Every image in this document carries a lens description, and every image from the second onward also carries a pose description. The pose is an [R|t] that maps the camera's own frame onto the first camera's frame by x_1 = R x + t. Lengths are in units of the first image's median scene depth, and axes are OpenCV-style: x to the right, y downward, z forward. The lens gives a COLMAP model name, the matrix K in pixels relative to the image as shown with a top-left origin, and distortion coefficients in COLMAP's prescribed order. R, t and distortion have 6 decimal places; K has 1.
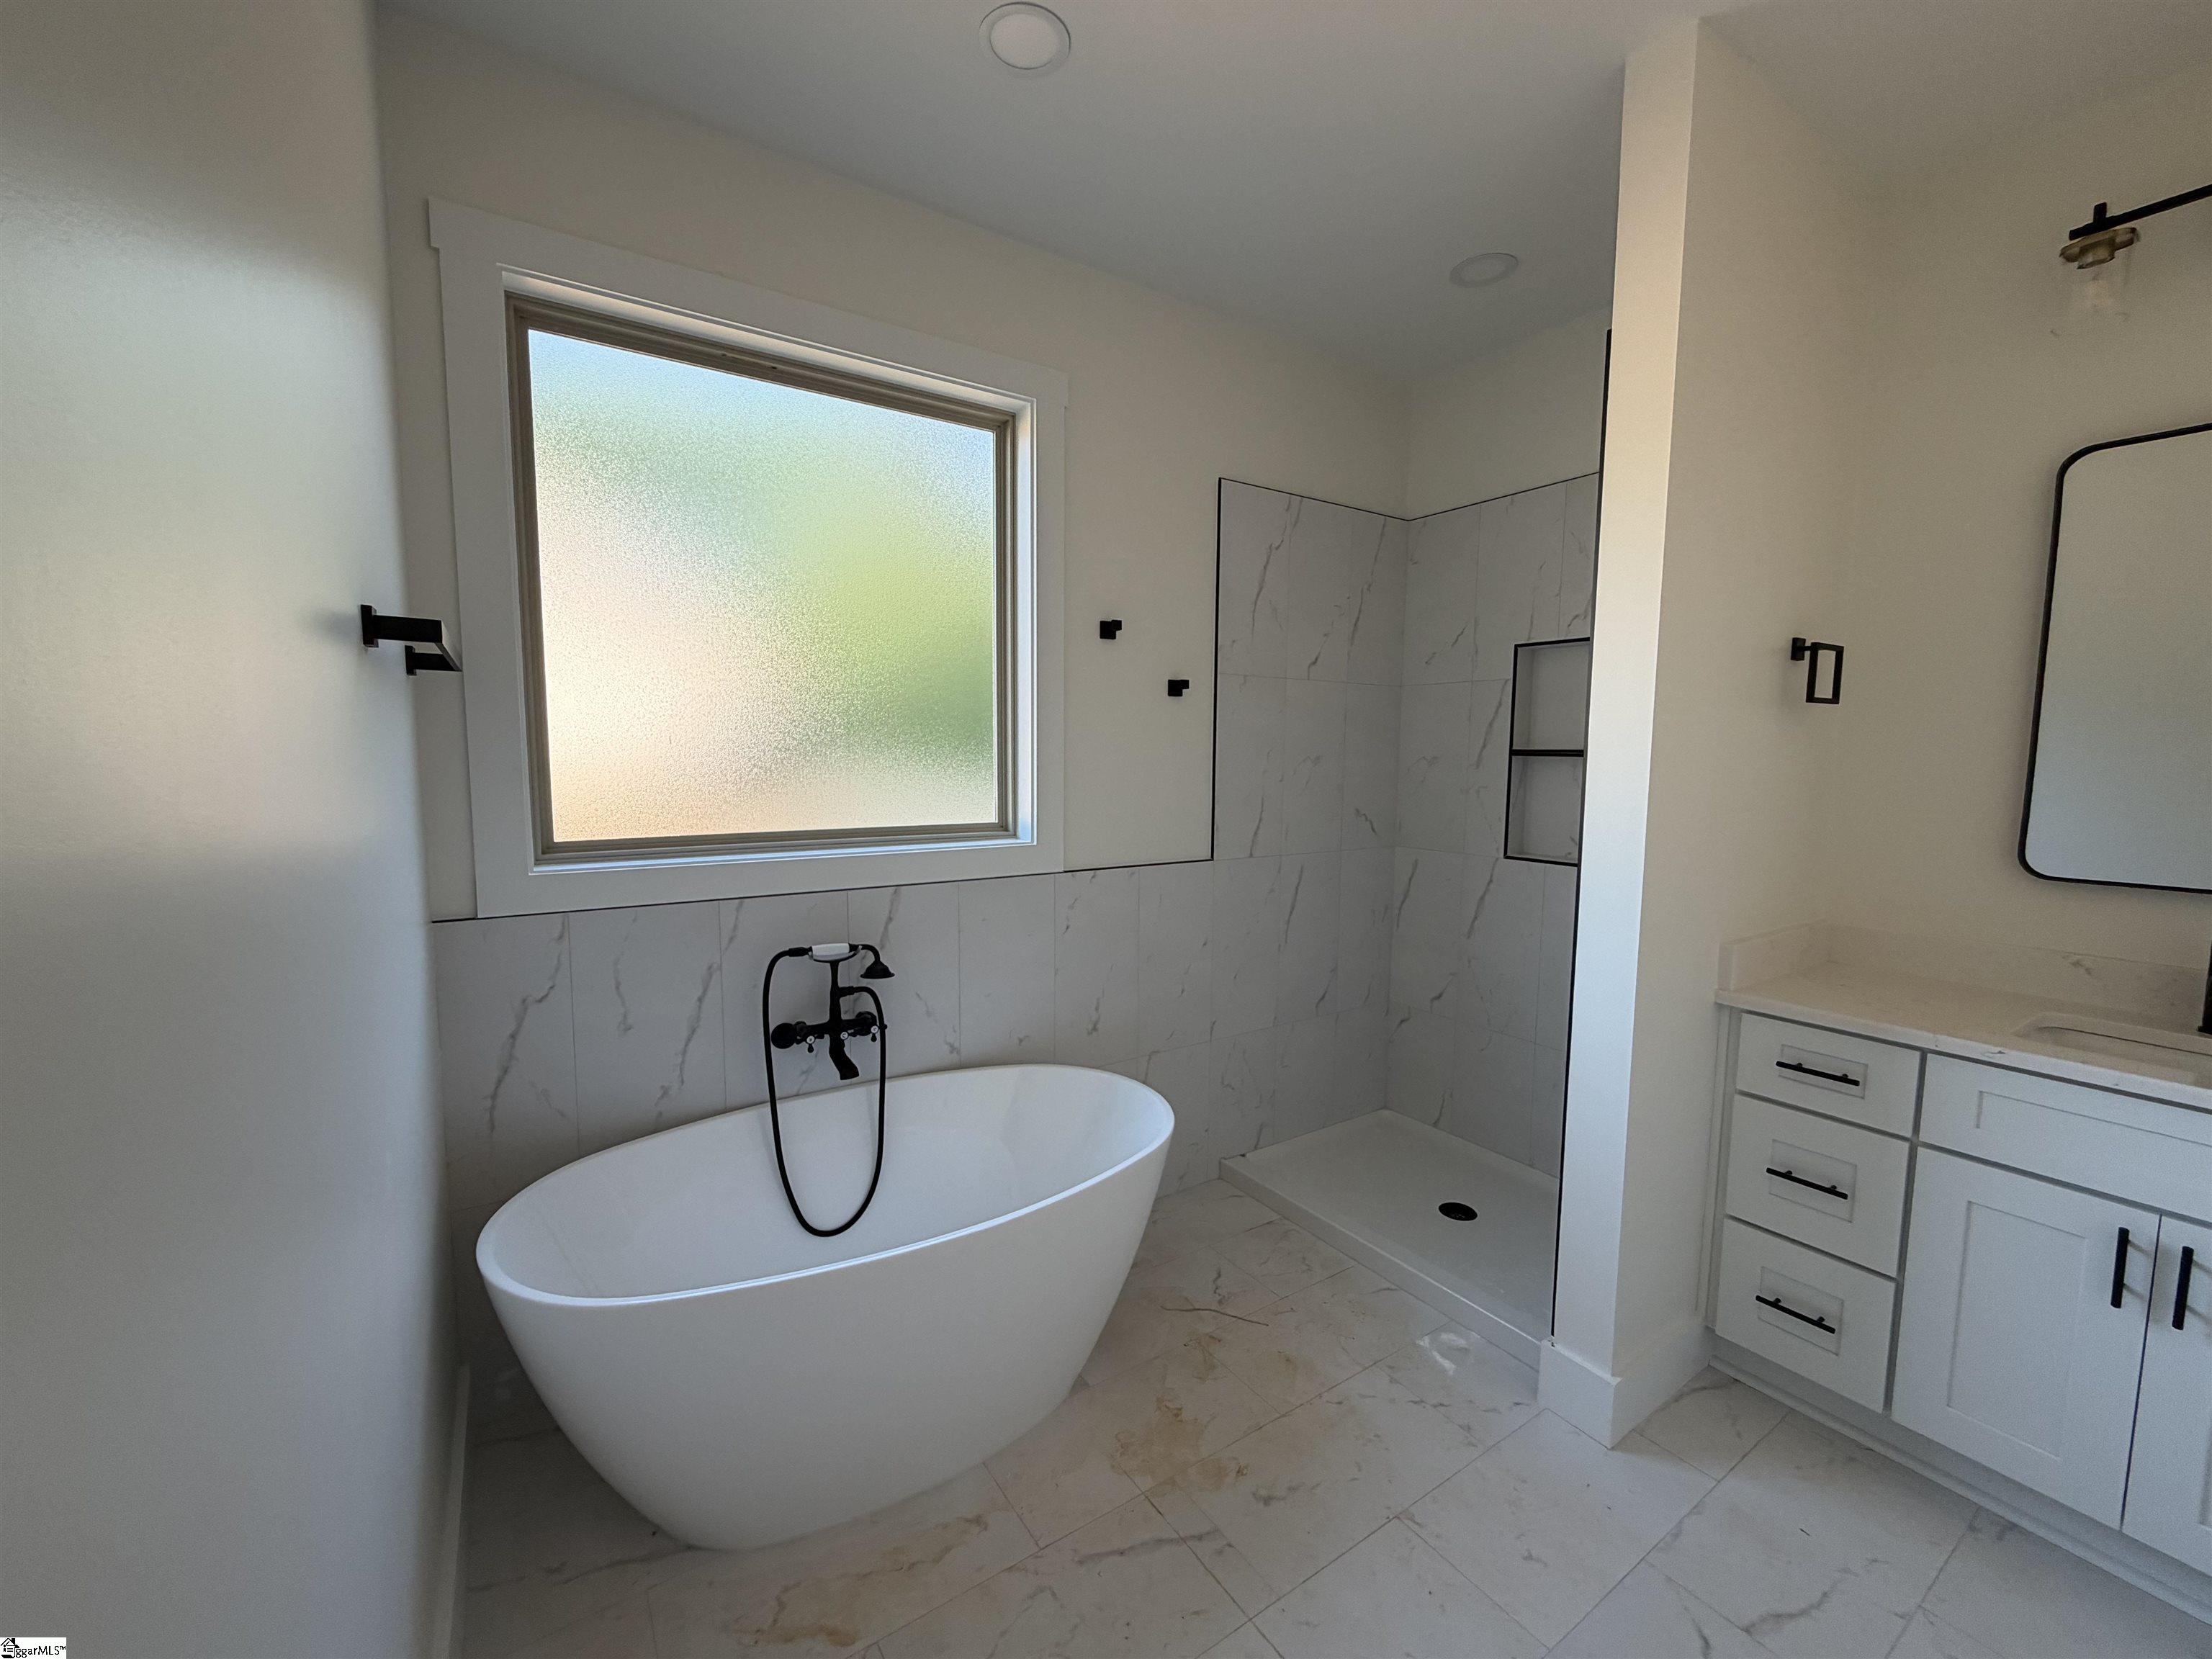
lens RADIAL K [[881.2, 0, 1099.7], [0, 881.2, 831.8], [0, 0, 1]] dist [-0.001533, 0.000953]
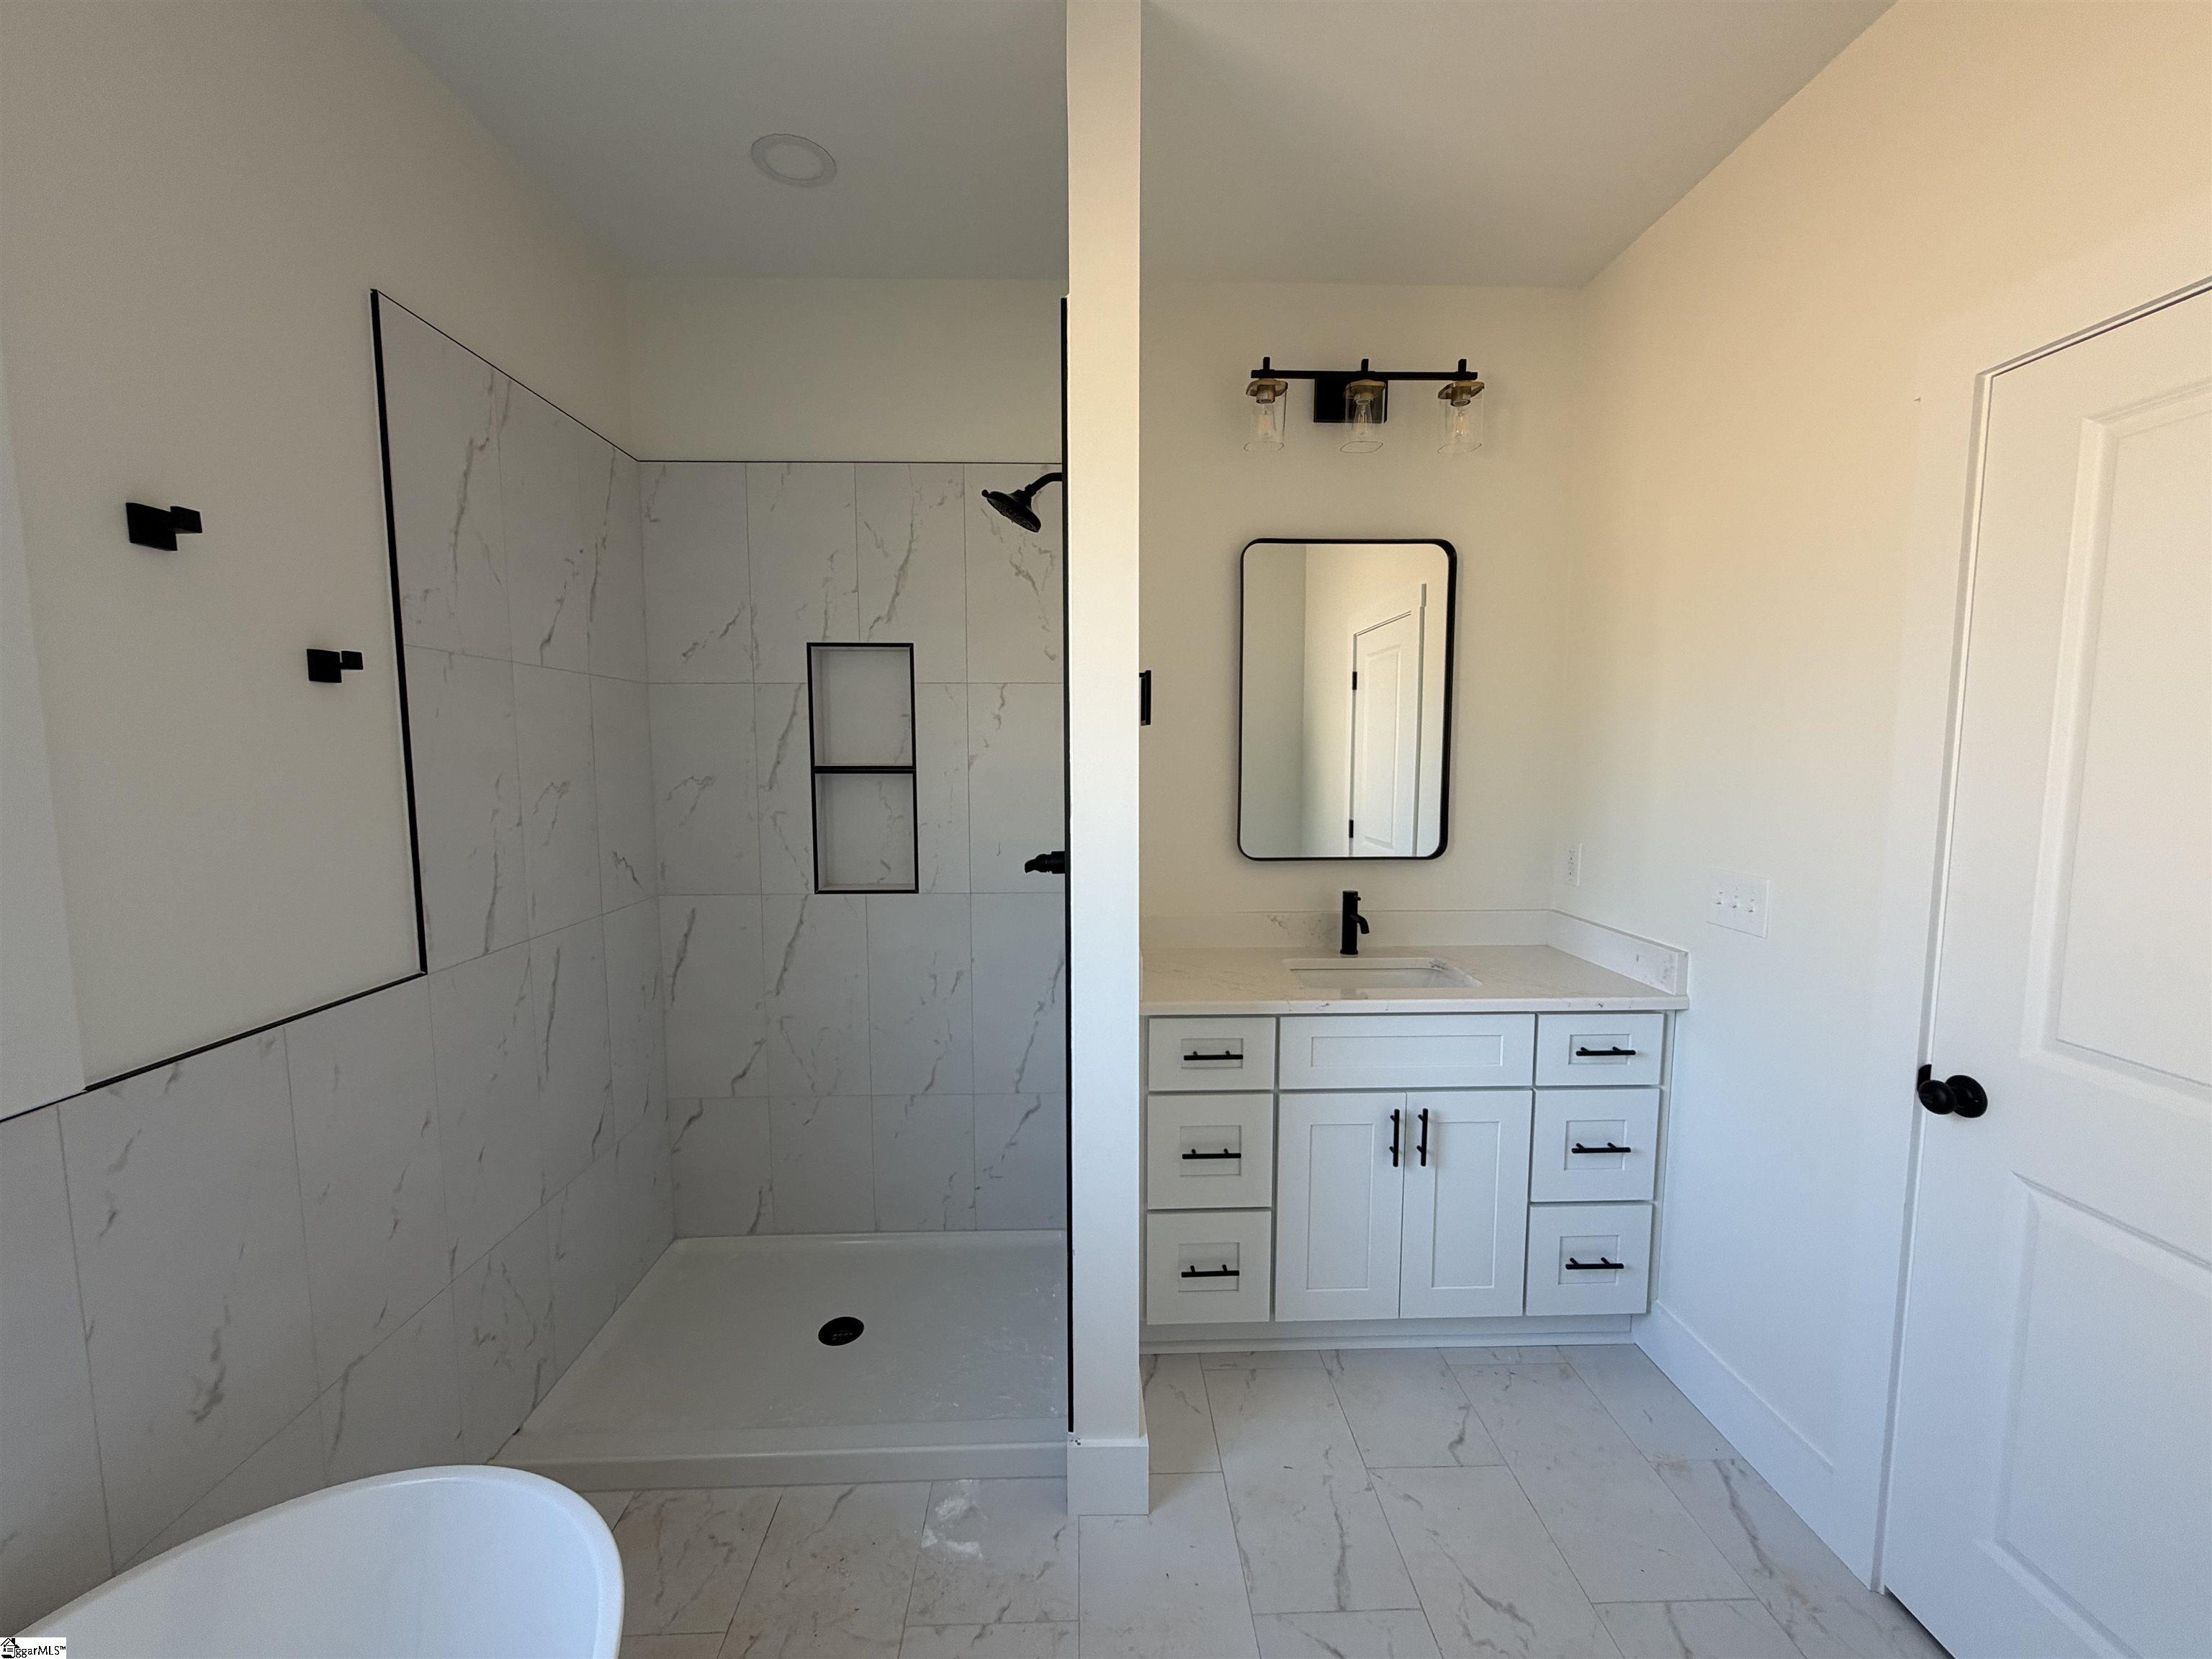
lens RADIAL K [[881.2, 0, 1099.7], [0, 881.2, 831.8], [0, 0, 1]] dist [-0.001533, 0.000953]
pose [[0.524253, -0.087318, 0.847074, -0.134881], [0.085629, 0.995093, 0.049581, -0.057747], [-0.847247, 0.046541, 0.529157, 0.374628]]
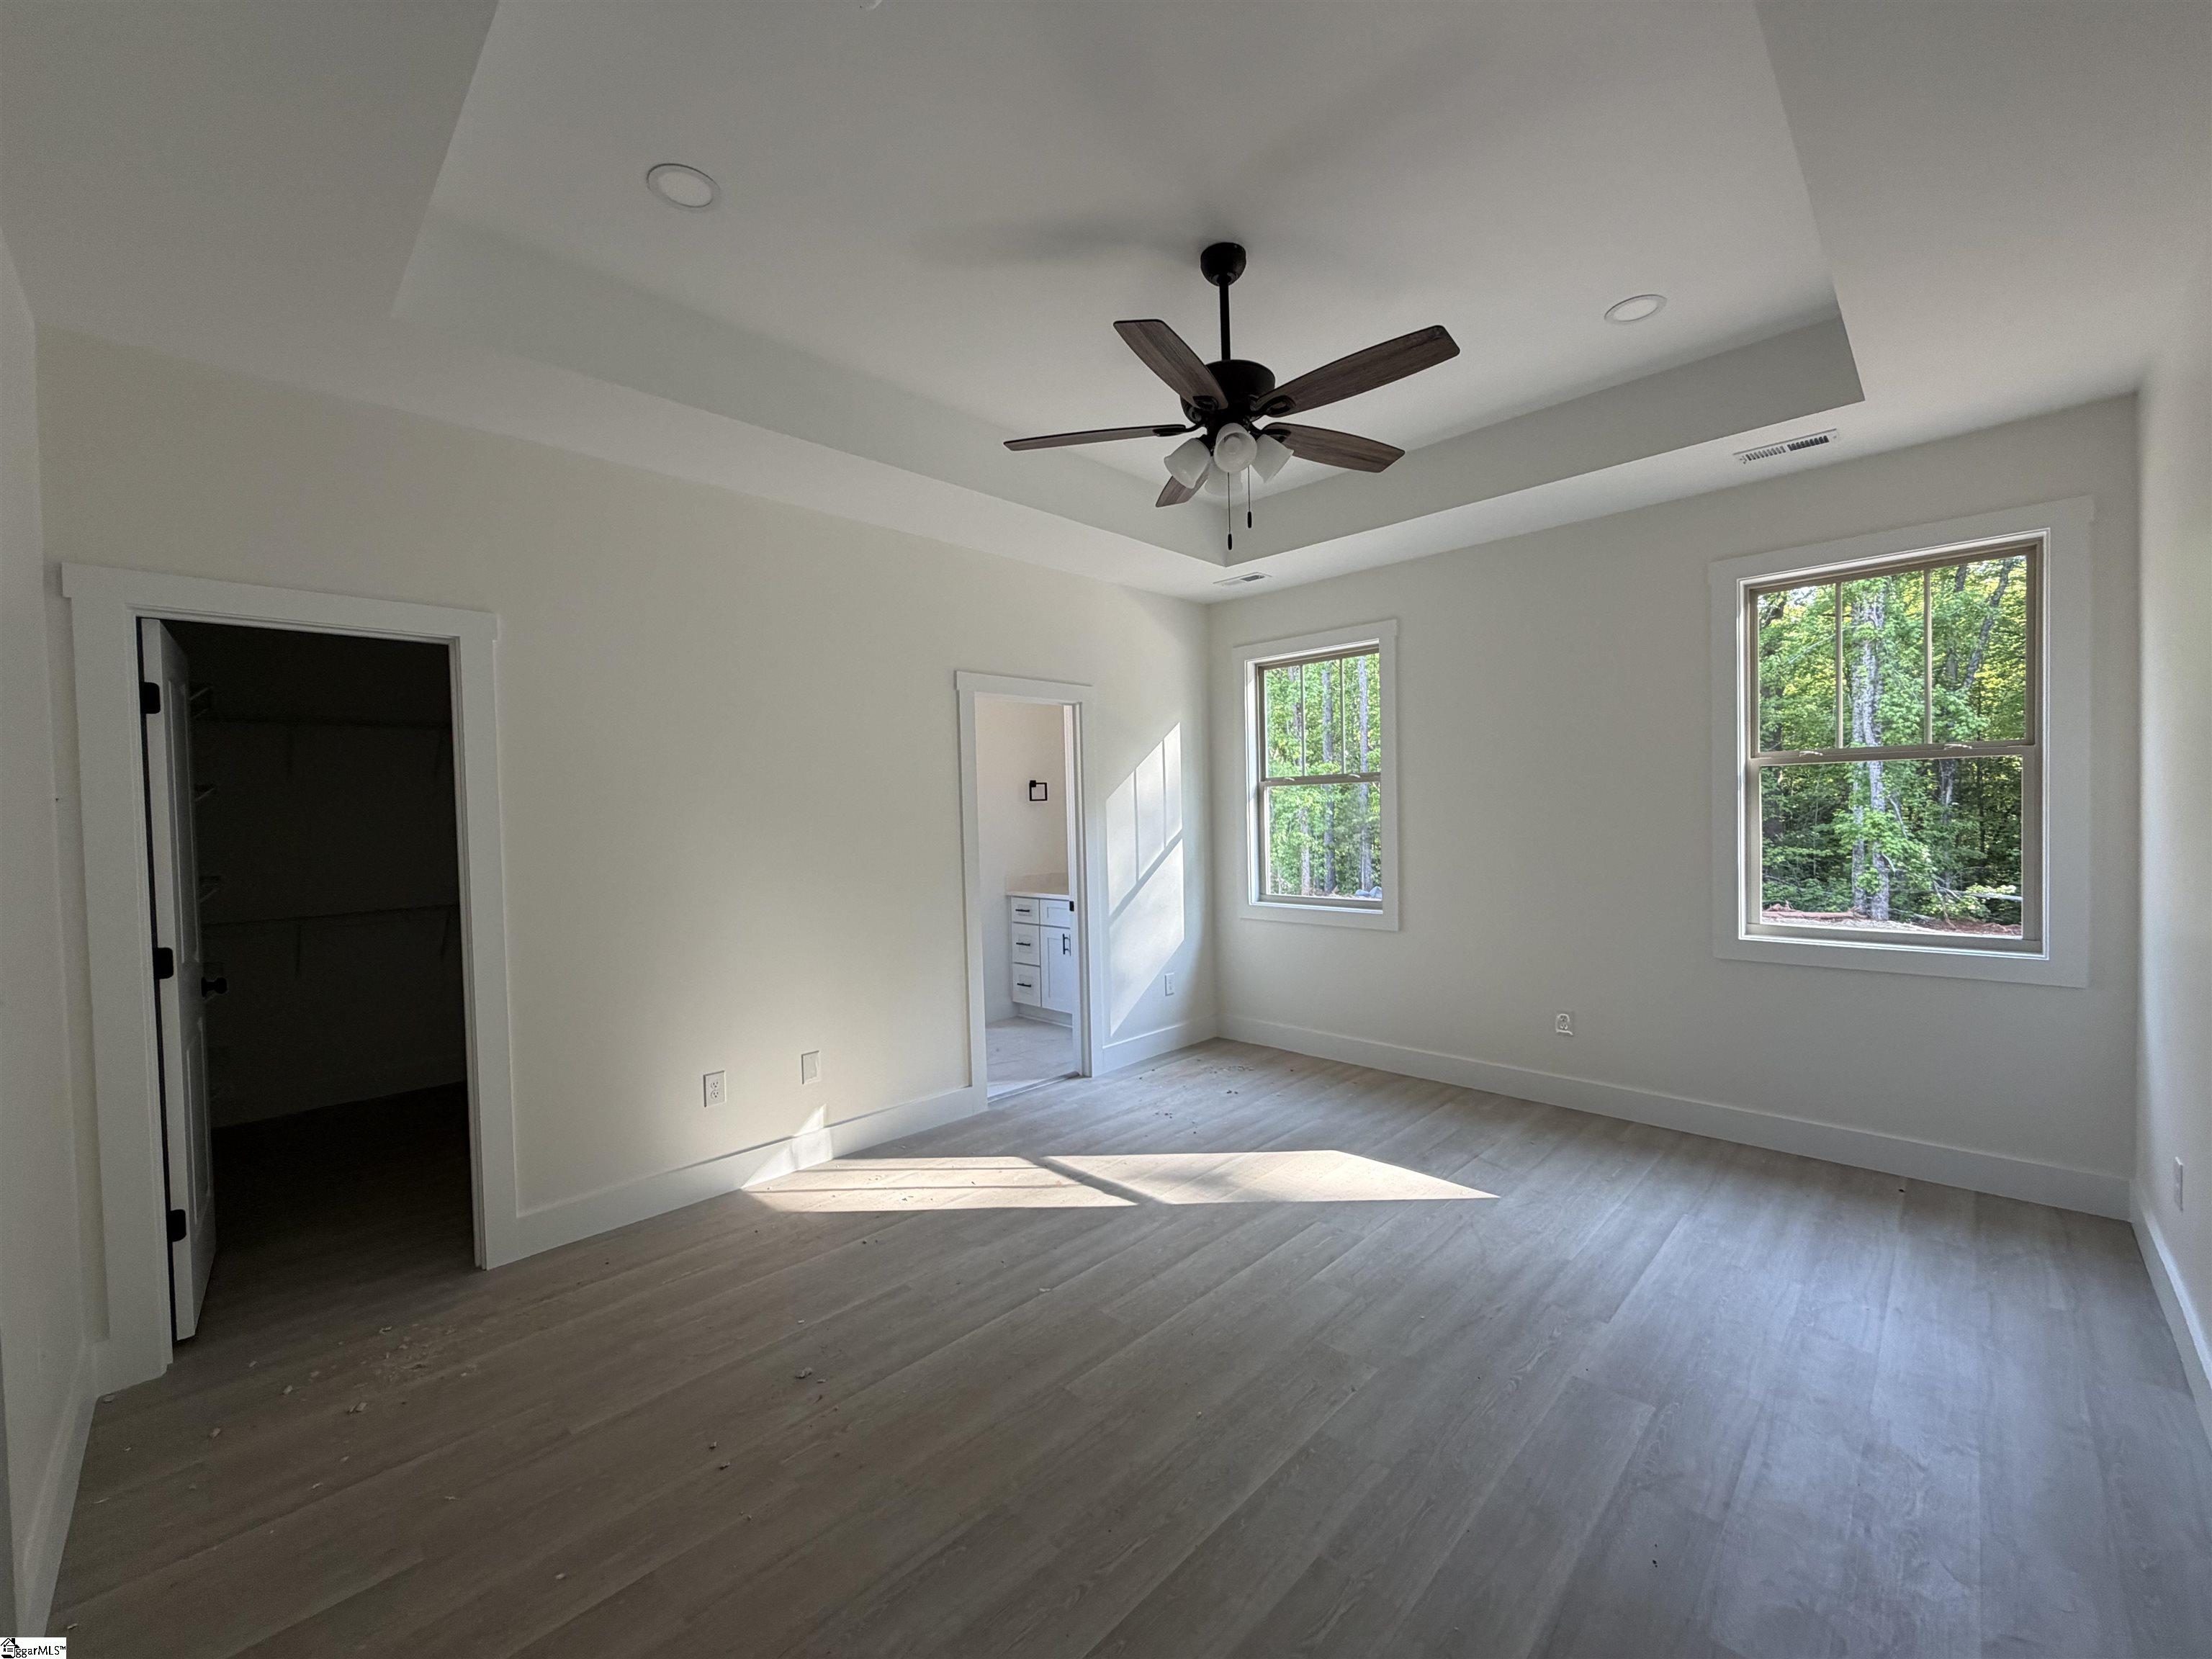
lens RADIAL K [[881.2, 0, 1099.7], [0, 881.2, 831.8], [0, 0, 1]] dist [-0.001533, 0.000953]
pose [[0.978197, -0.034304, 0.204826, 0.303507], [0.049022, 0.996533, -0.067216, 0.153911], [-0.201811, 0.075792, 0.976488, -1.734461]]
